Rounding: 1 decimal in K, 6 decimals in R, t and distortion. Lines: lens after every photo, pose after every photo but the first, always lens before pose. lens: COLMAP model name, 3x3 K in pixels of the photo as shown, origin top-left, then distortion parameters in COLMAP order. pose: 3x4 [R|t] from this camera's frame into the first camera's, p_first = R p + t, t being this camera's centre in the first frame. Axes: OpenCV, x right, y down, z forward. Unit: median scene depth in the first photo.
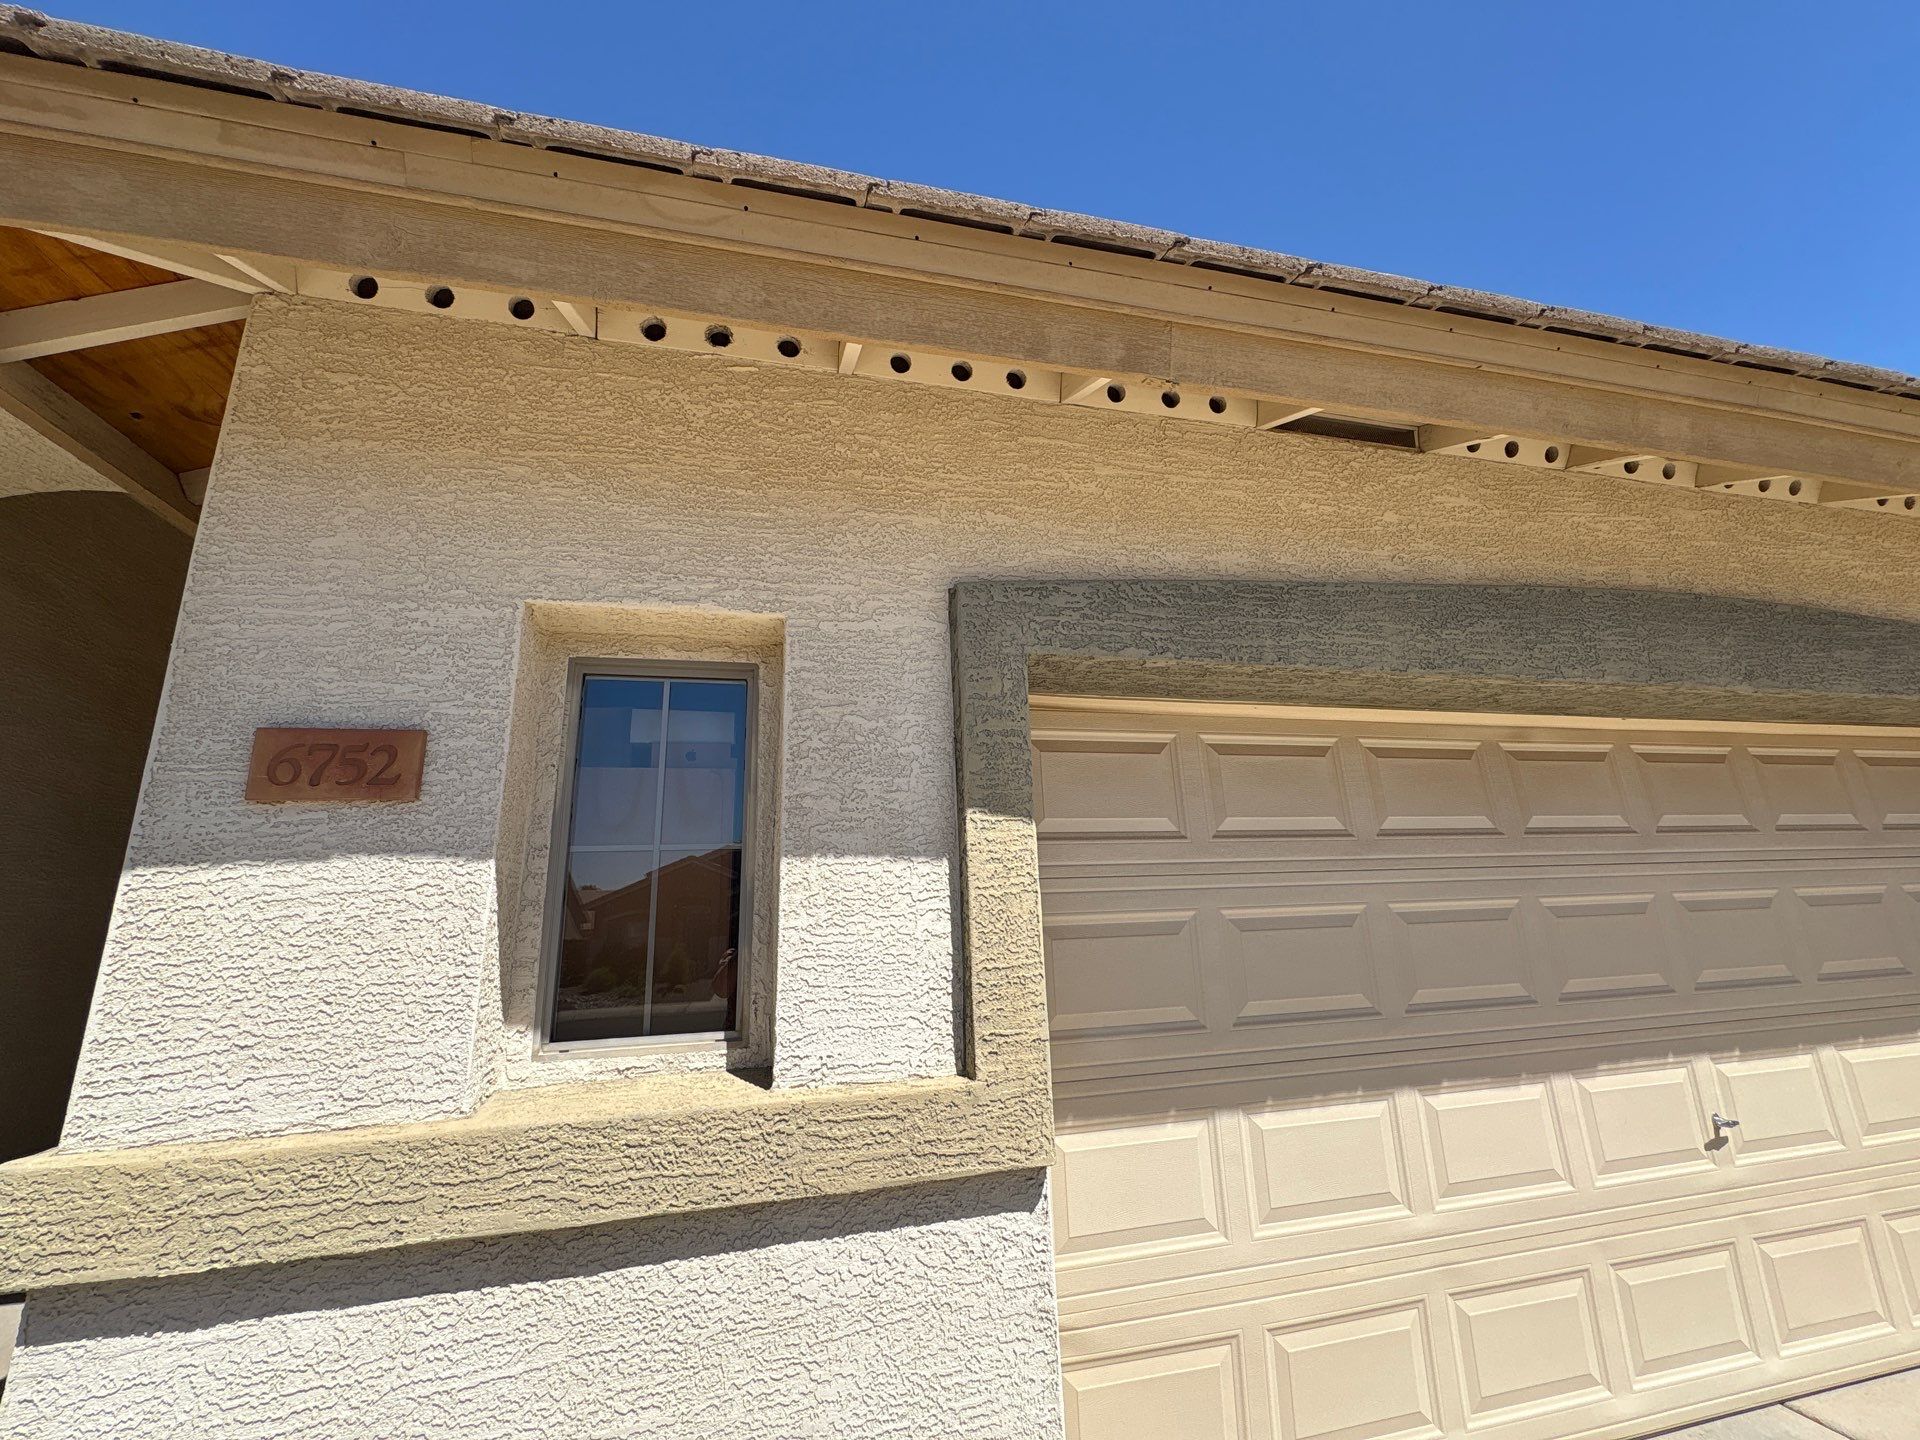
lens RADIAL K [[764.5, 0, 965.8], [0, 764.5, 716.2], [0, 0, 1]] dist [-0.001433, 0.000585]
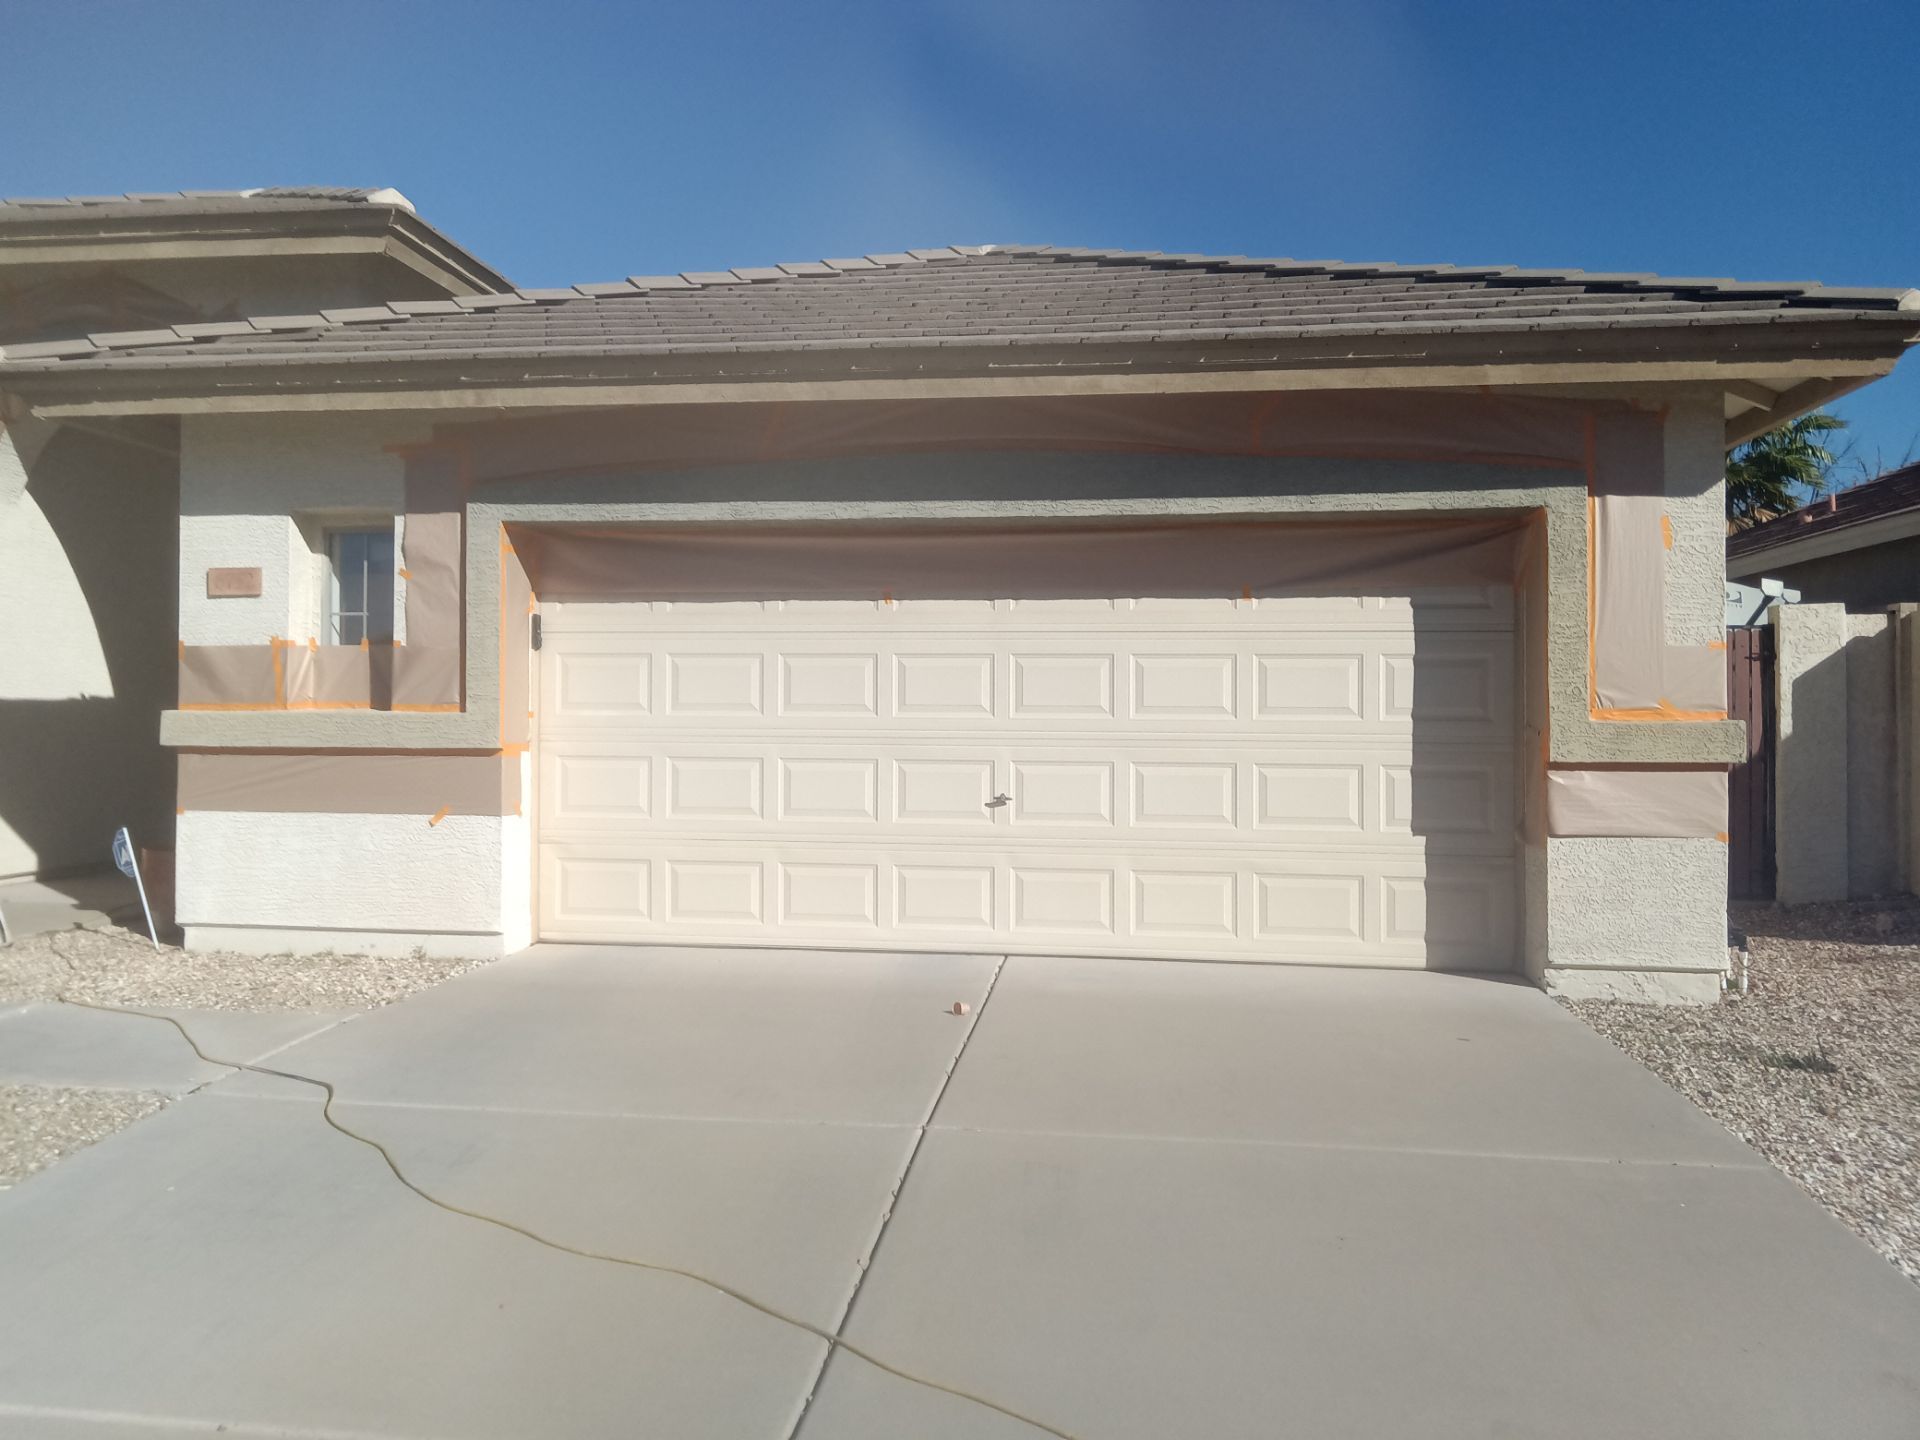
lens RADIAL K [[1419.4, 0, 957.5], [0, 1419.4, 706.8], [0, 0, 1]] dist [0.040422, -0.039585]
pose [[0.930843, 0.034106, -0.363824, 2.980715], [0.051810, 0.973259, 0.223794, -0.443687], [0.361727, -0.227166, 0.904184, -2.399206]]
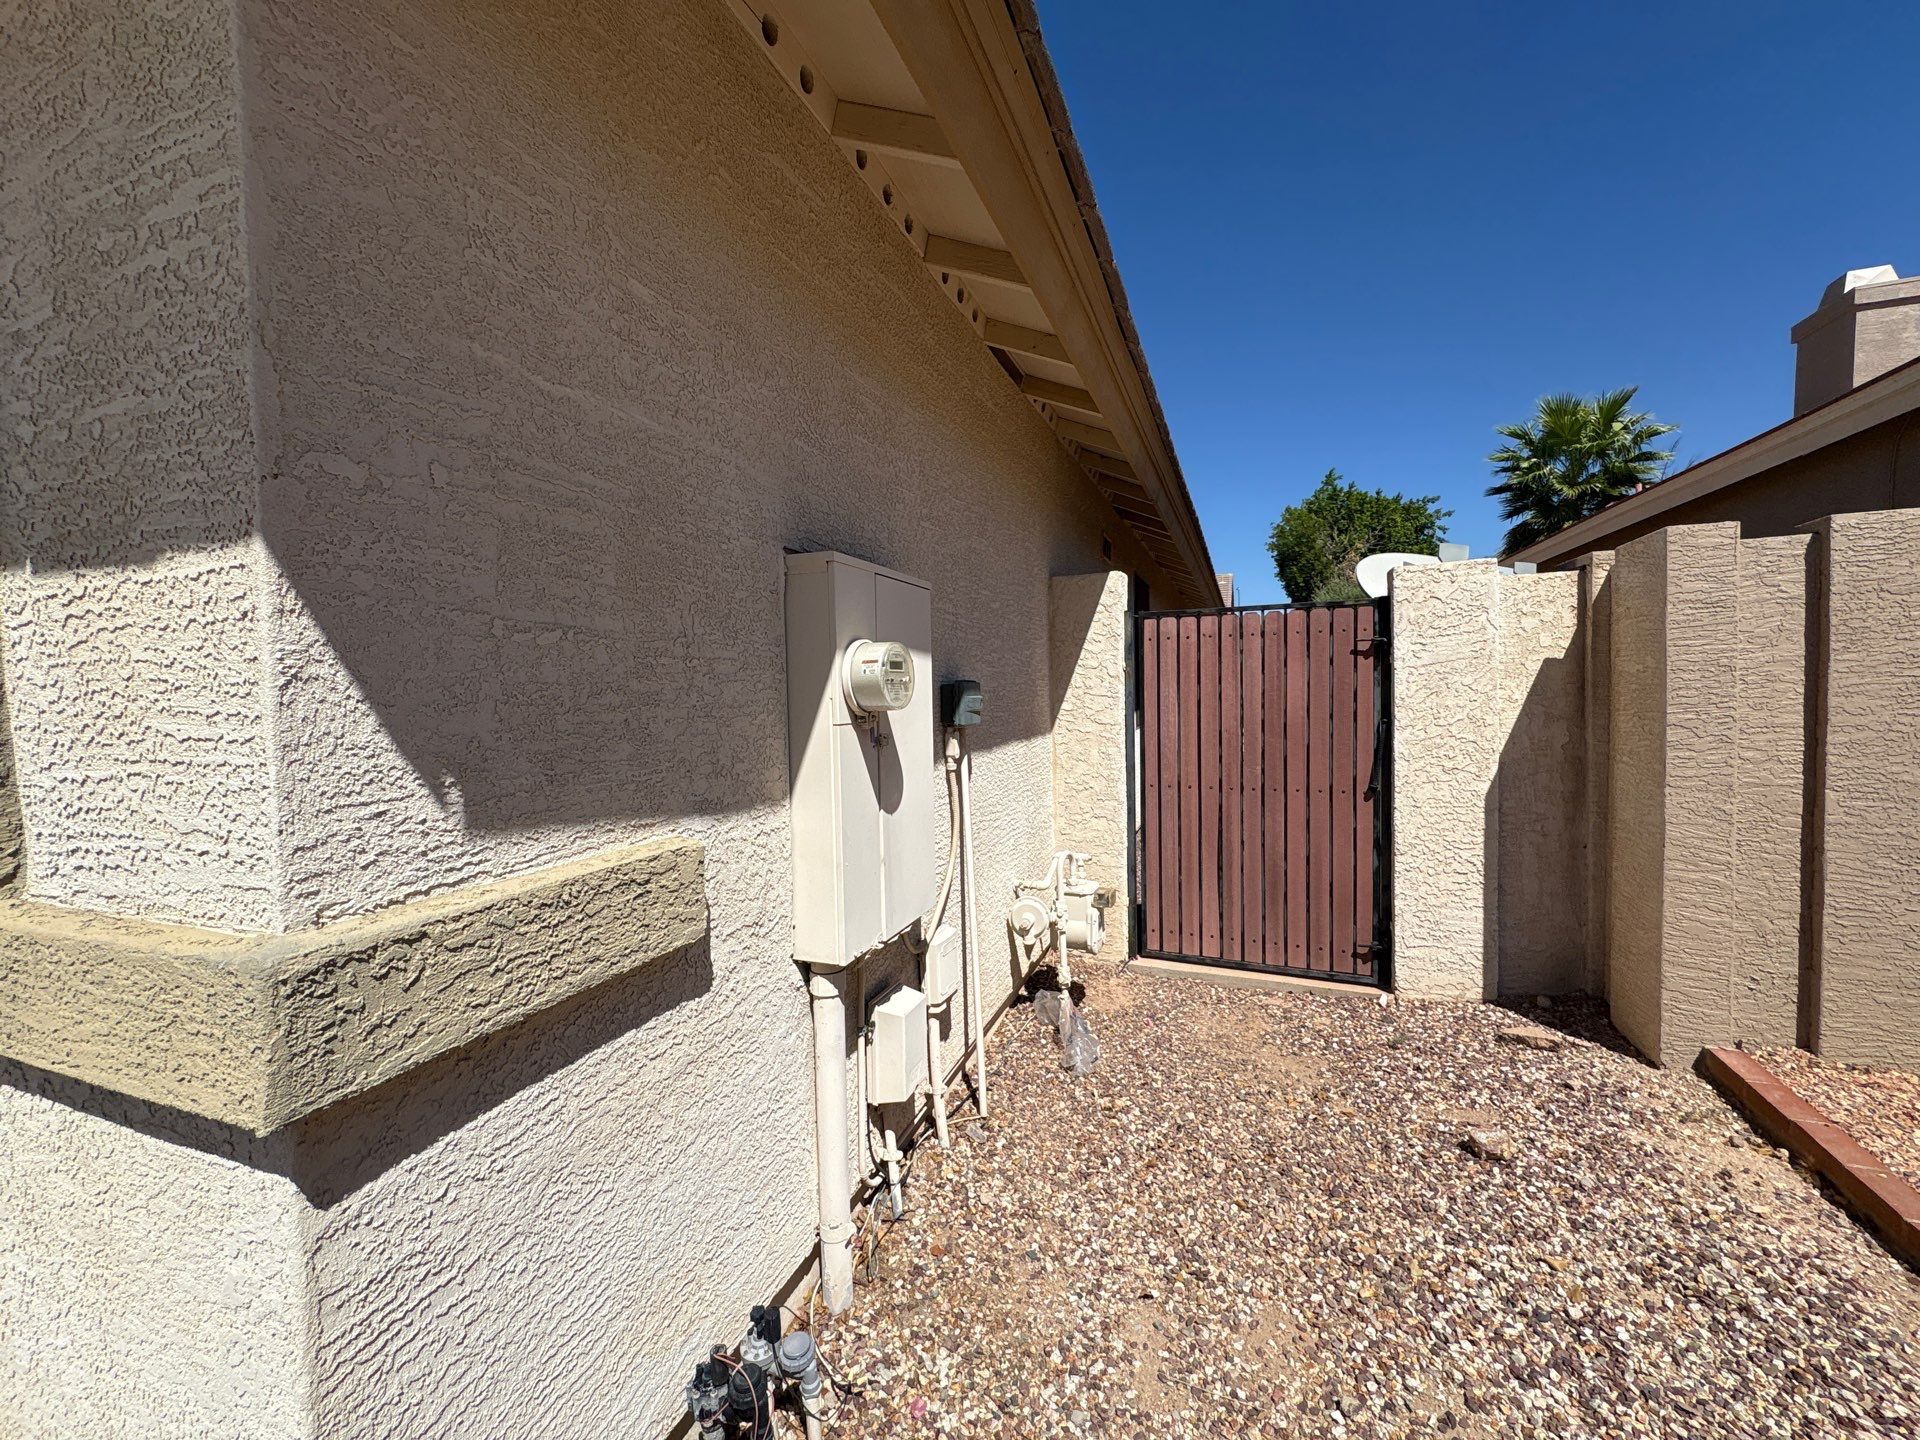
lens RADIAL K [[764.5, 0, 950.7], [0, 764.5, 716.6], [0, 0, 1]] dist [-0.001433, 0.000585]
pose [[0.818554, 0.033705, -0.573439, 4.190062], [0.132276, 0.960389, 0.245266, 0.356911], [0.558992, -0.276616, 0.781672, 1.770112]]
